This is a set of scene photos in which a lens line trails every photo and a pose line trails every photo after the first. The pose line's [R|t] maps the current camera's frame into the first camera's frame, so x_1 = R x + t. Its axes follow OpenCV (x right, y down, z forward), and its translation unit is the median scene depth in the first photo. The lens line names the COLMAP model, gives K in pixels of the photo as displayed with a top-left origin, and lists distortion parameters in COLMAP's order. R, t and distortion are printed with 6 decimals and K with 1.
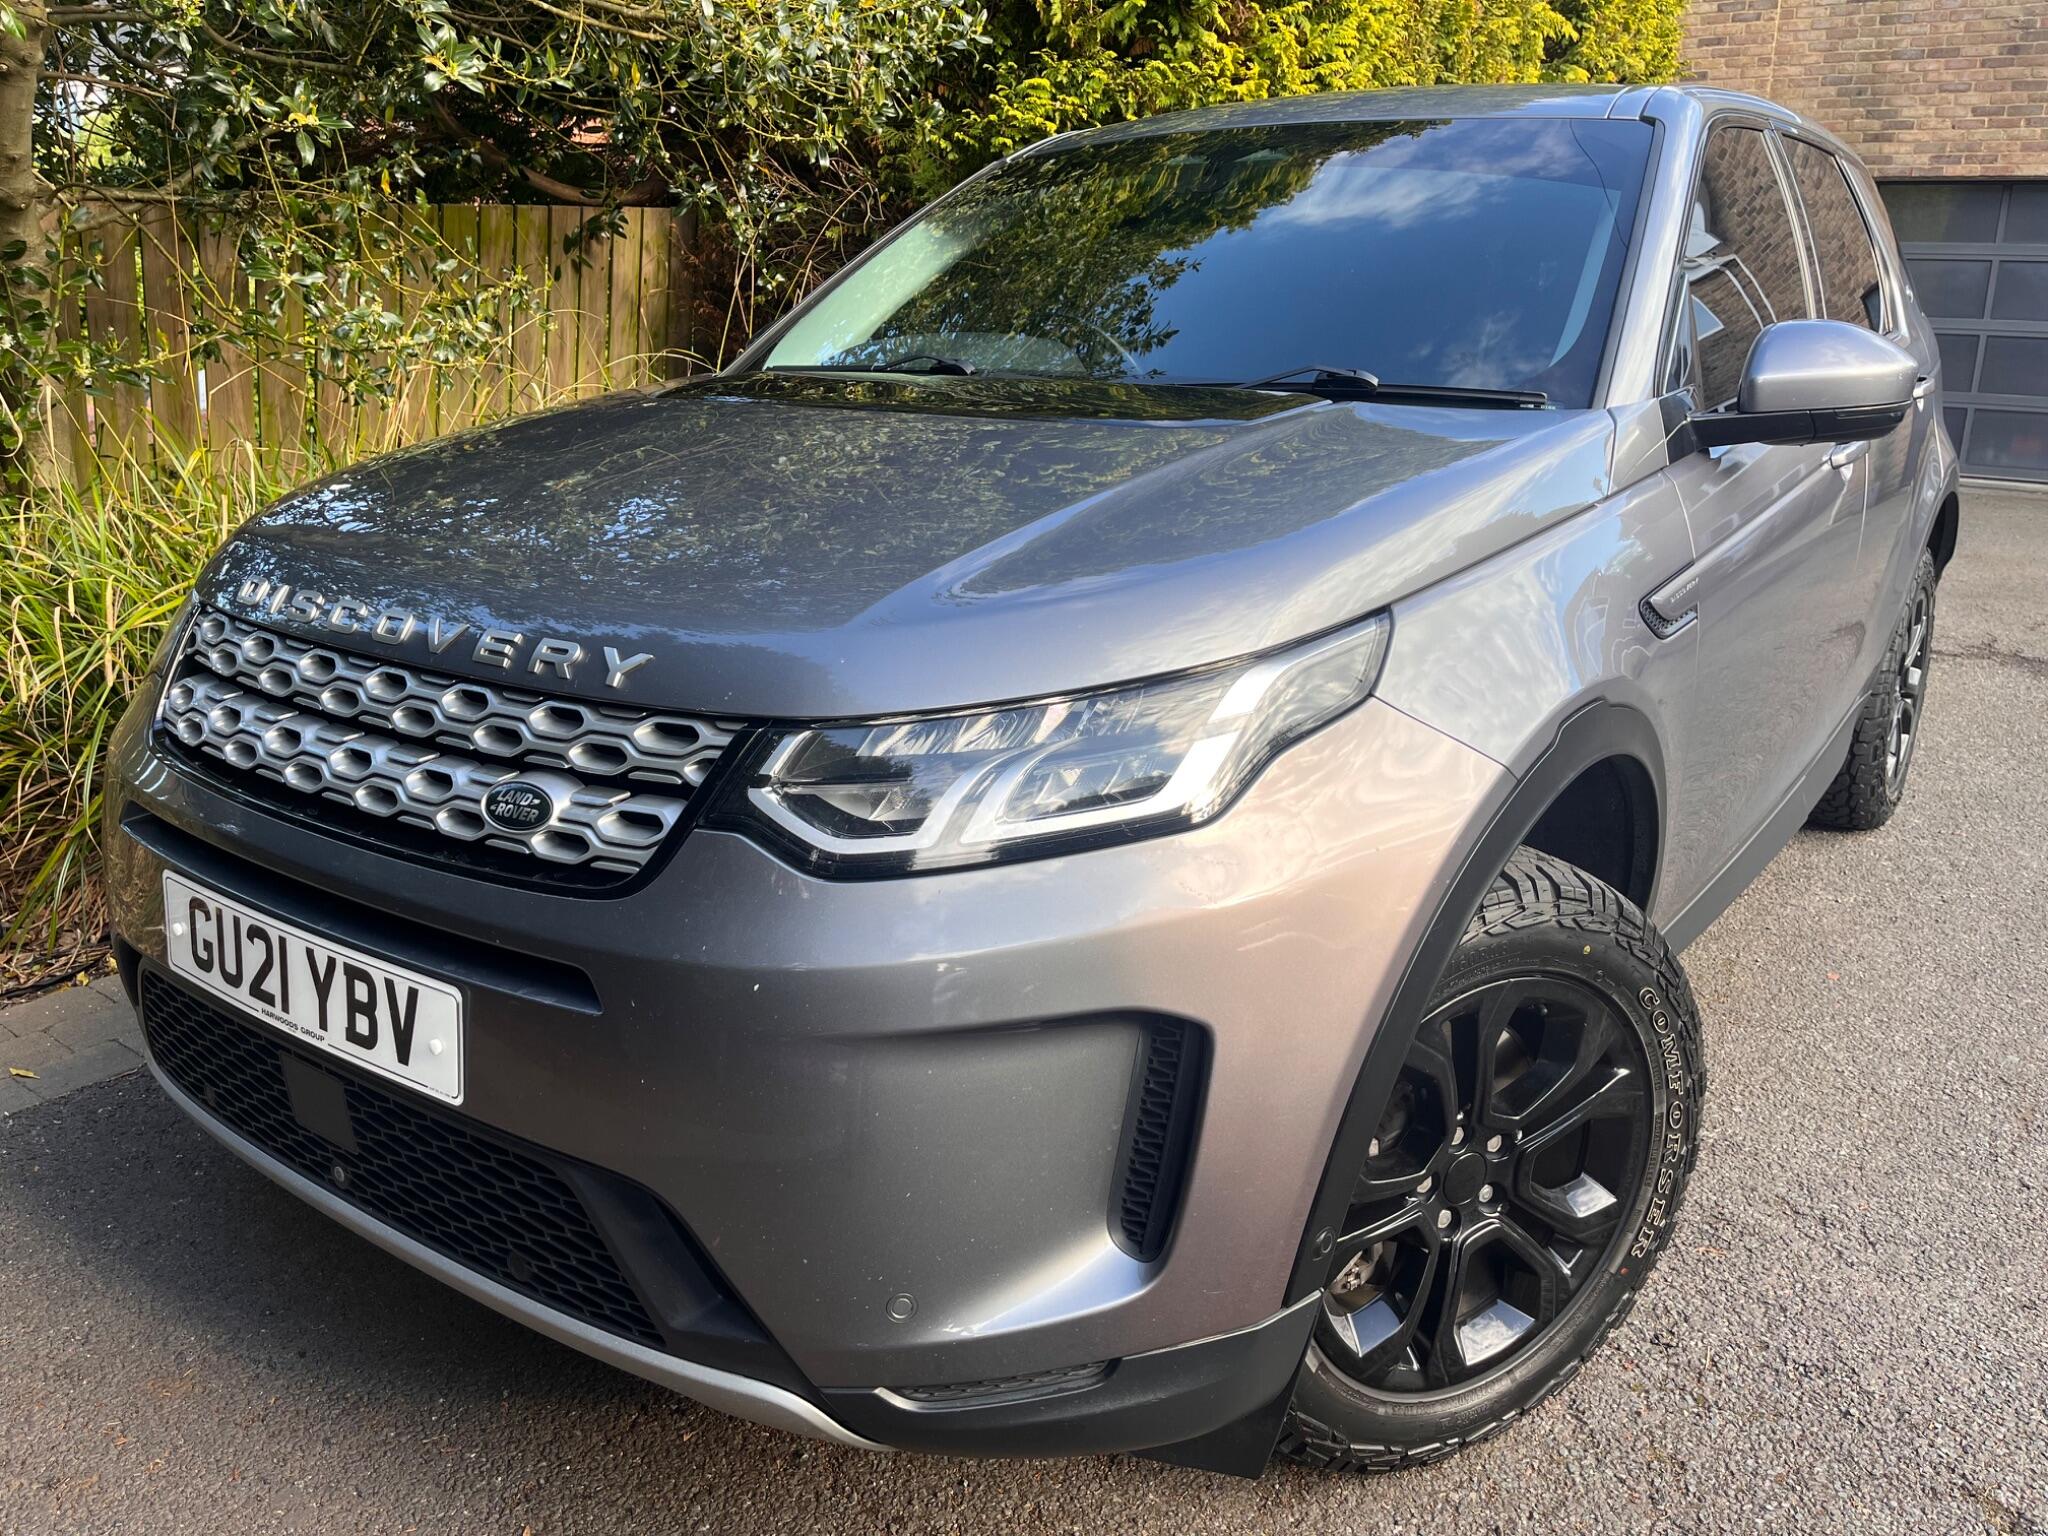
lens RADIAL K [[1529.1, 0, 1032.0], [0, 1529.1, 769.8], [0, 0, 1]] dist [0.072465, -0.092736]
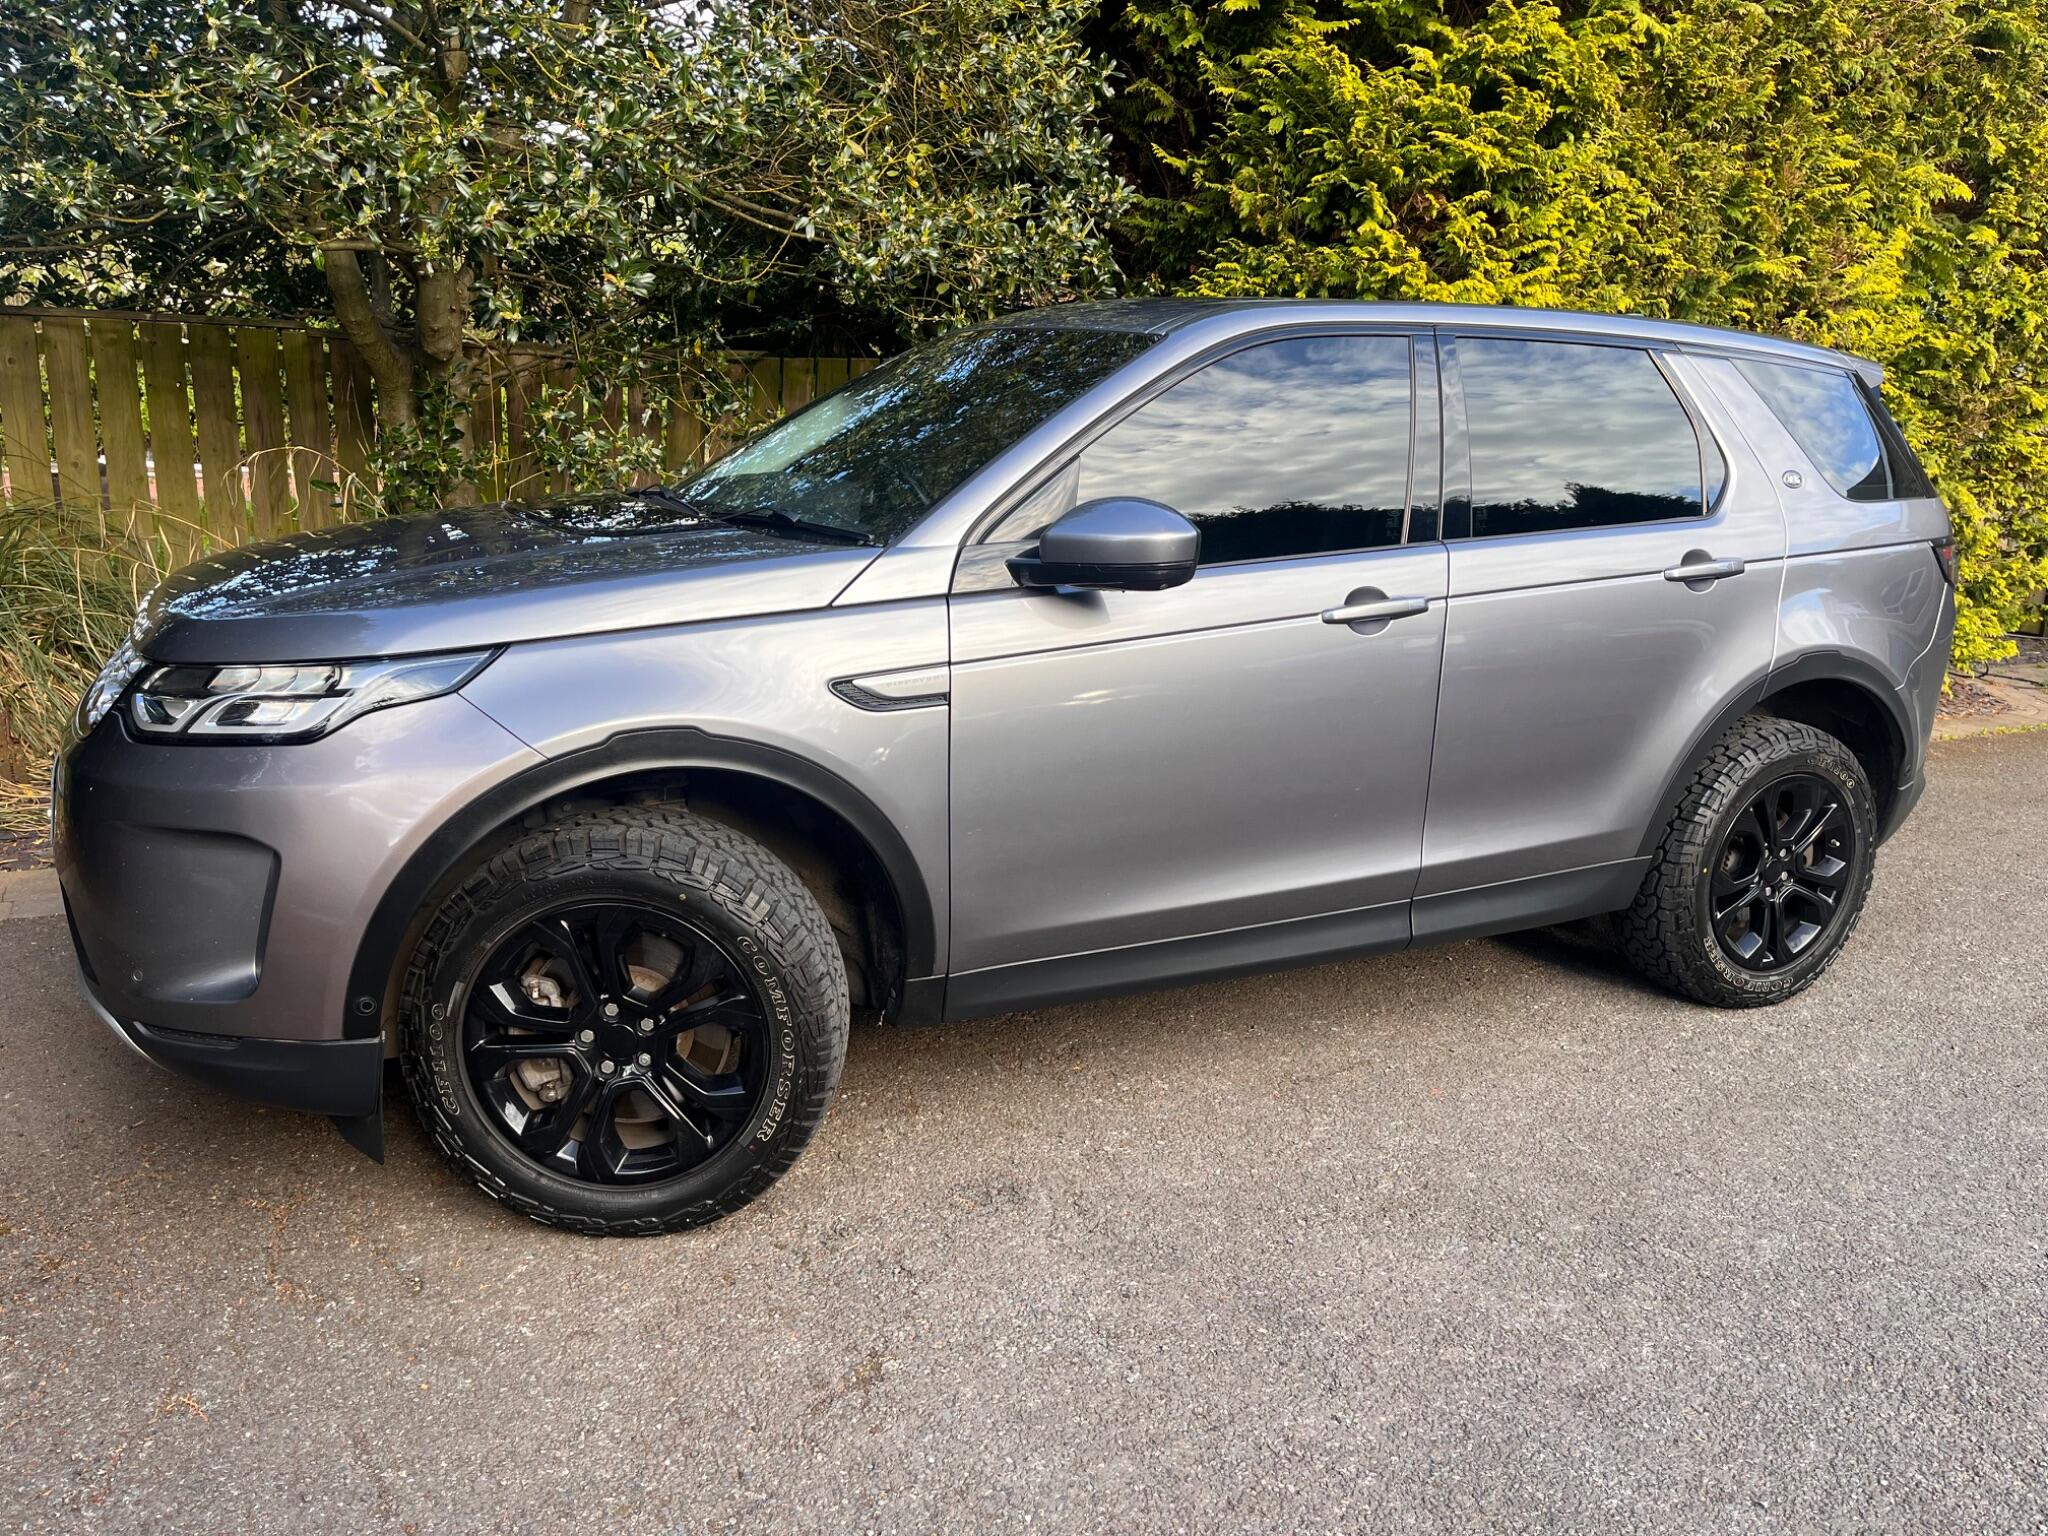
lens RADIAL K [[1532.1, 0, 1034.9], [0, 1532.1, 759.5], [0, 0, 1]] dist [0.086848, -0.123170]
pose [[0.894879, 0.130303, -0.426864, 0.427232], [-0.164891, 0.985289, -0.044913, -0.001206], [0.414732, 0.110578, 0.903200, -0.073618]]
